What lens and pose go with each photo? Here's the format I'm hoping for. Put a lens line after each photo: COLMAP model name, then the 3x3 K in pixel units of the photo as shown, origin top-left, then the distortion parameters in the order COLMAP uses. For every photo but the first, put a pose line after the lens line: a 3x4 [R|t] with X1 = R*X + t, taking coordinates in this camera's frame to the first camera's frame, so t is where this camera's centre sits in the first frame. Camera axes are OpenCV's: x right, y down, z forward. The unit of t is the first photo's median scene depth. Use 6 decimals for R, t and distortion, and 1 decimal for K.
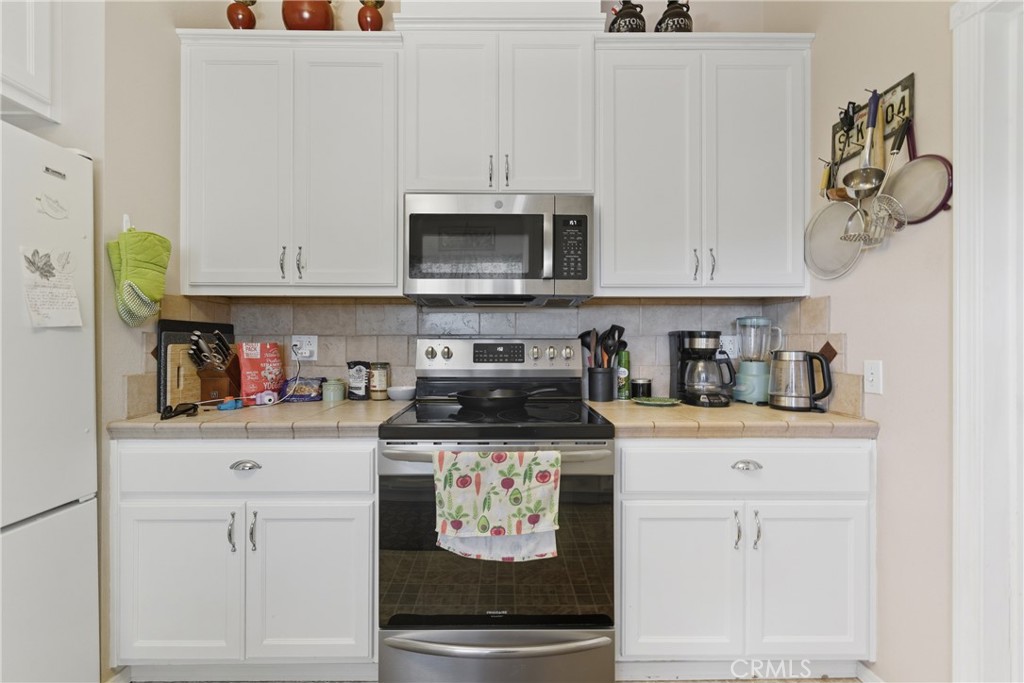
lens RADIAL K [[419.0, 0, 512.1], [0, 419.0, 343.2], [0, 0, 1]] dist [-0.000762, -0.000232]
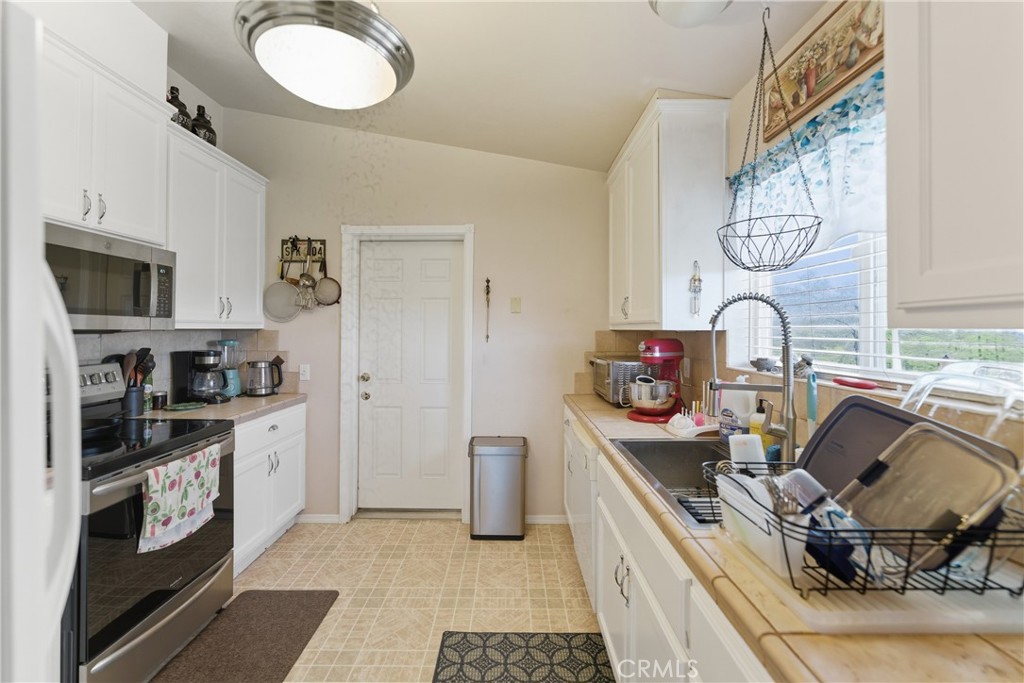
lens RADIAL K [[419.0, 0, 512.1], [0, 419.0, 343.2], [0, 0, 1]] dist [-0.000762, -0.000232]
pose [[0.006379, -0.028205, 0.999582, -1.207932], [-0.005365, 0.999587, 0.028240, -0.128981], [-0.999965, -0.005543, 0.006225, -0.043419]]
